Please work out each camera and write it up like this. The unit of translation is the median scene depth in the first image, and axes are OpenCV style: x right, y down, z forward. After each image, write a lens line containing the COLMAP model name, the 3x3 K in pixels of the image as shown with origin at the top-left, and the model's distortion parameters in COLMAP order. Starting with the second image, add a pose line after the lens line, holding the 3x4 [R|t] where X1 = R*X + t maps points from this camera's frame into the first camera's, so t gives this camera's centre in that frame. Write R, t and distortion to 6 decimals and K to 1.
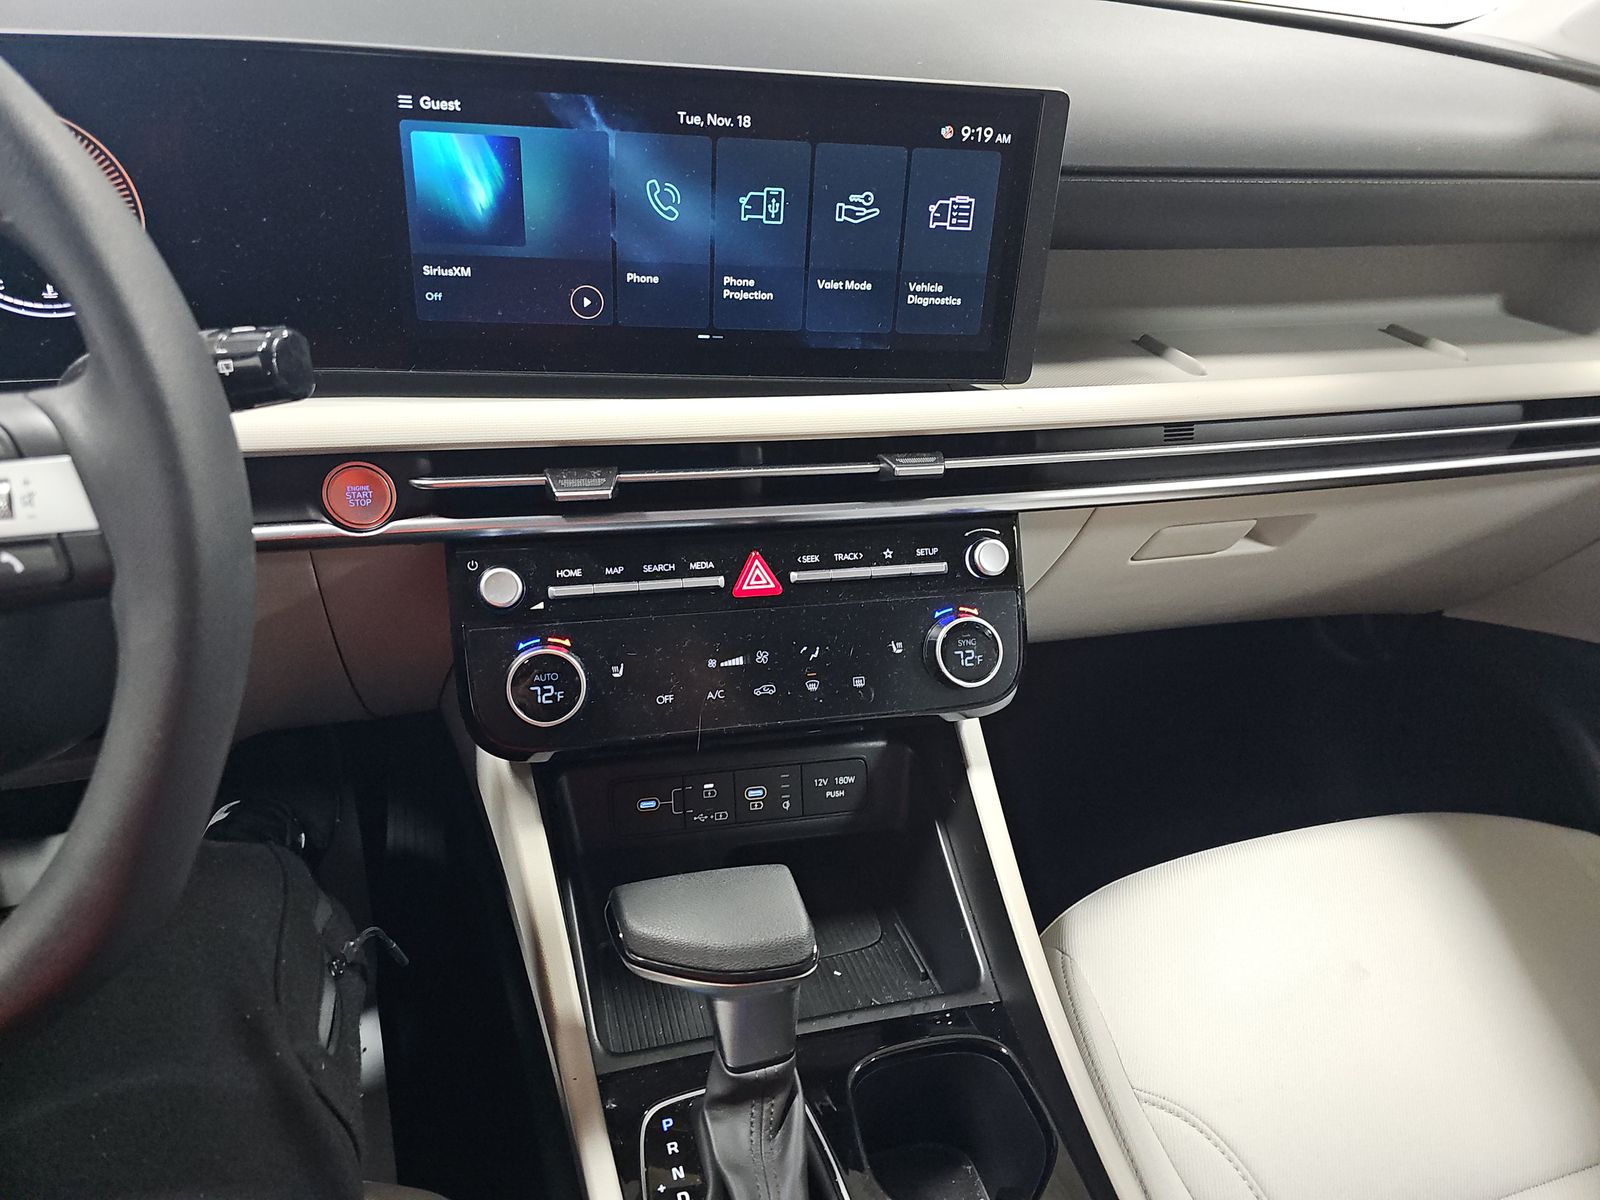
lens RADIAL K [[1041.5, 0, 800.8], [0, 1041.5, 623.0], [0, 0, 1]] dist [0.049930, -0.051476]
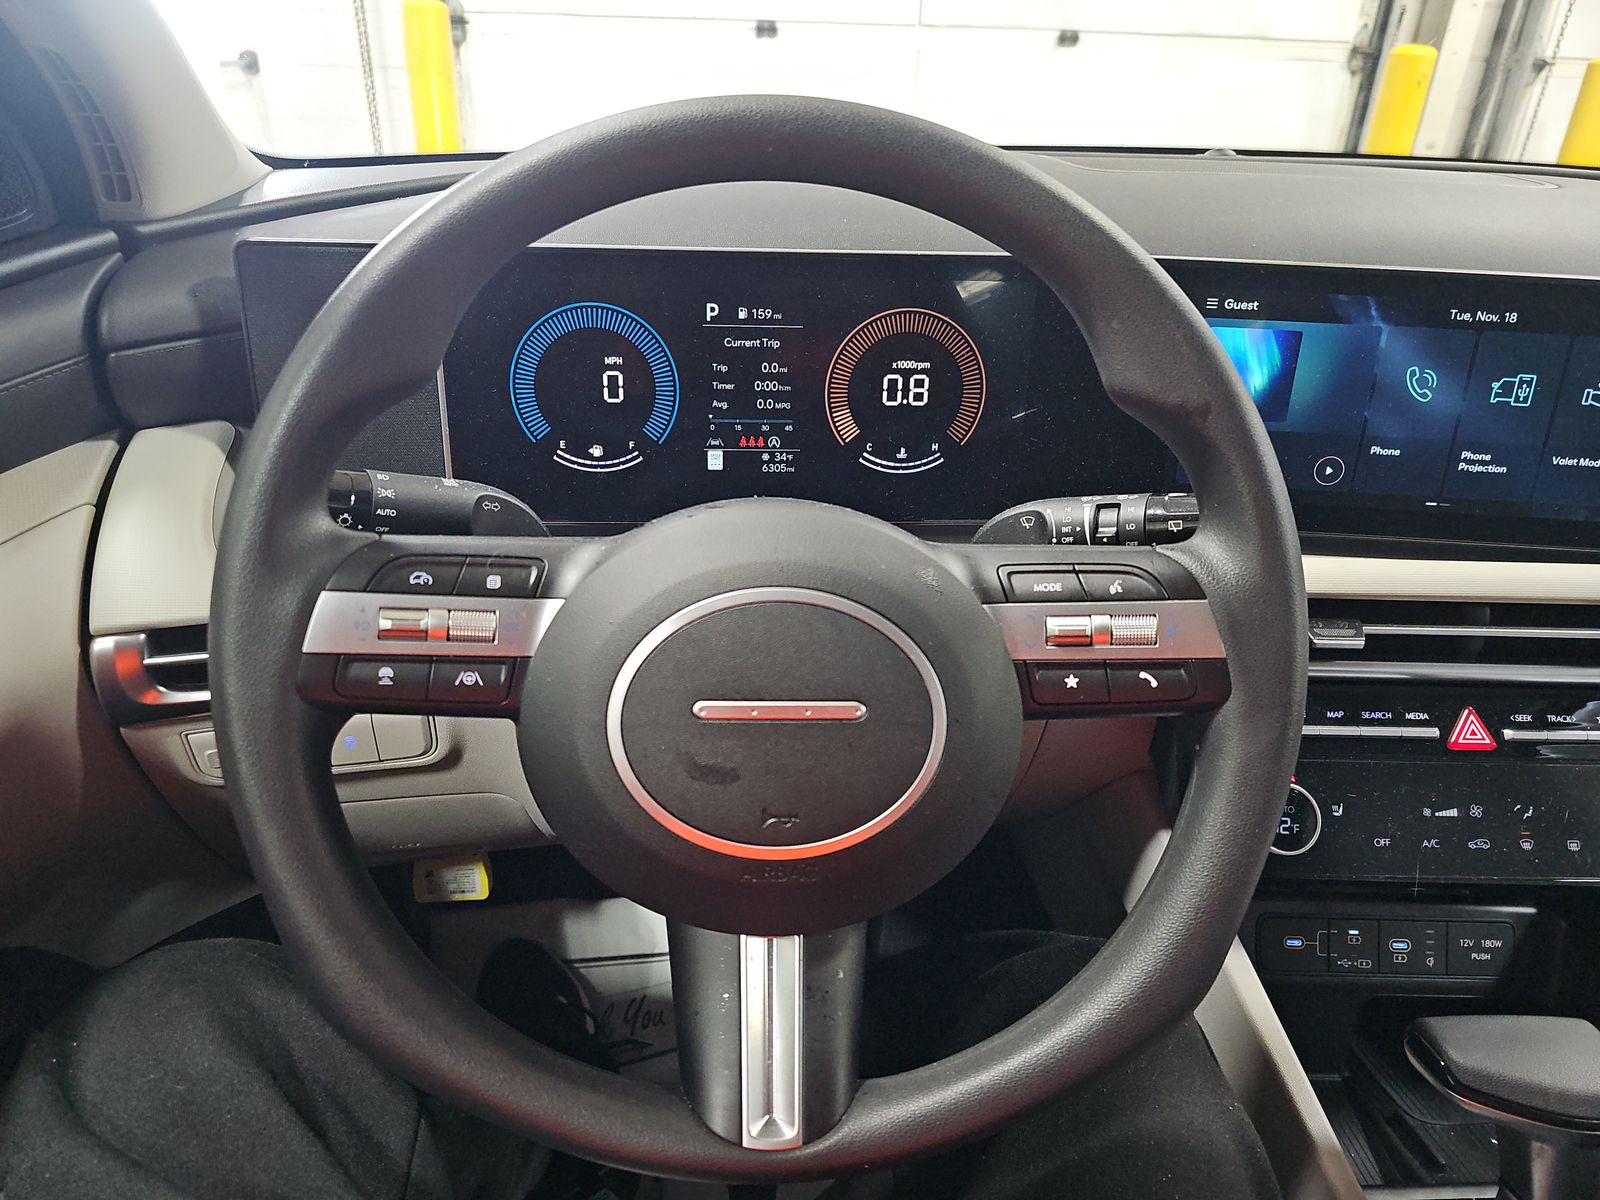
lens RADIAL K [[1041.5, 0, 800.8], [0, 1041.5, 623.0], [0, 0, 1]] dist [0.049930, -0.051476]
pose [[0.977005, 0.064873, -0.203107, -0.503147], [-0.090016, 0.989032, -0.117104, 0.032492], [0.193282, 0.132694, 0.972129, -0.162927]]
